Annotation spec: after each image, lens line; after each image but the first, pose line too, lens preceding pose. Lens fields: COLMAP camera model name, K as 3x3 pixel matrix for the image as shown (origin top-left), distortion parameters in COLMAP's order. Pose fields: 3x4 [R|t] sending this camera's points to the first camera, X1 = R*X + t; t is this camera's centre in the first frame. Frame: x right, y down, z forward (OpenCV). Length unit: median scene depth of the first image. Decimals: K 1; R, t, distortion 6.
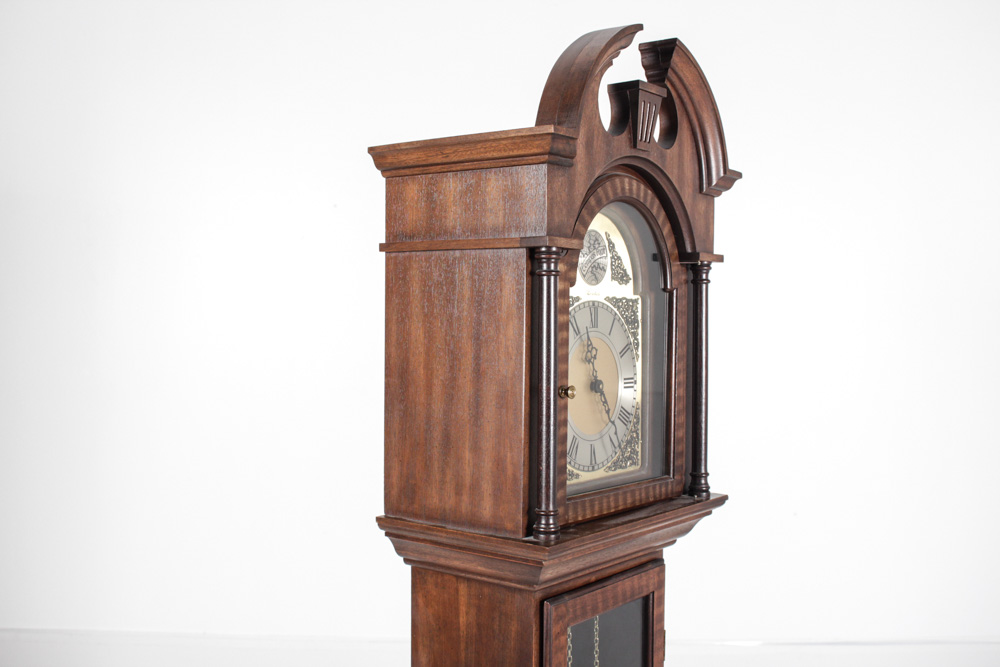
lens RADIAL K [[1101.6, 0, 500.0], [0, 1101.6, 333.5], [0, 0, 1]] dist [-0.099861, -0.002153]
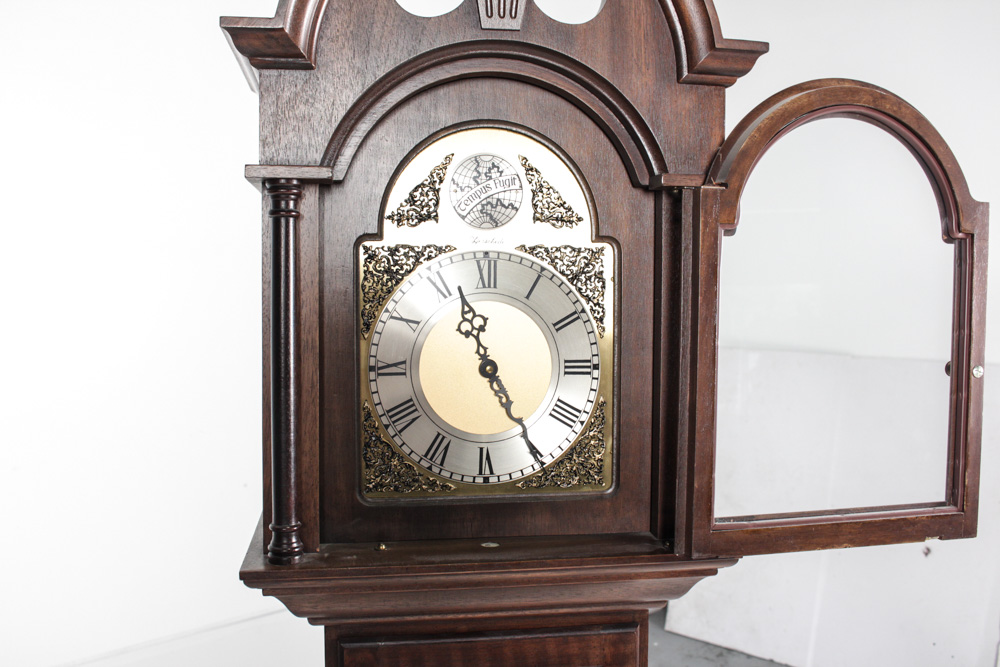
lens RADIAL K [[972.6, 0, 500.0], [0, 972.6, 333.5], [0, 0, 1]] dist [-0.092306, 0.000453]
pose [[0.725428, 0.037022, -0.687302, 0.531837], [-0.012733, 0.999103, 0.040378, -0.001275], [0.688180, -0.020540, 0.725249, 0.536118]]
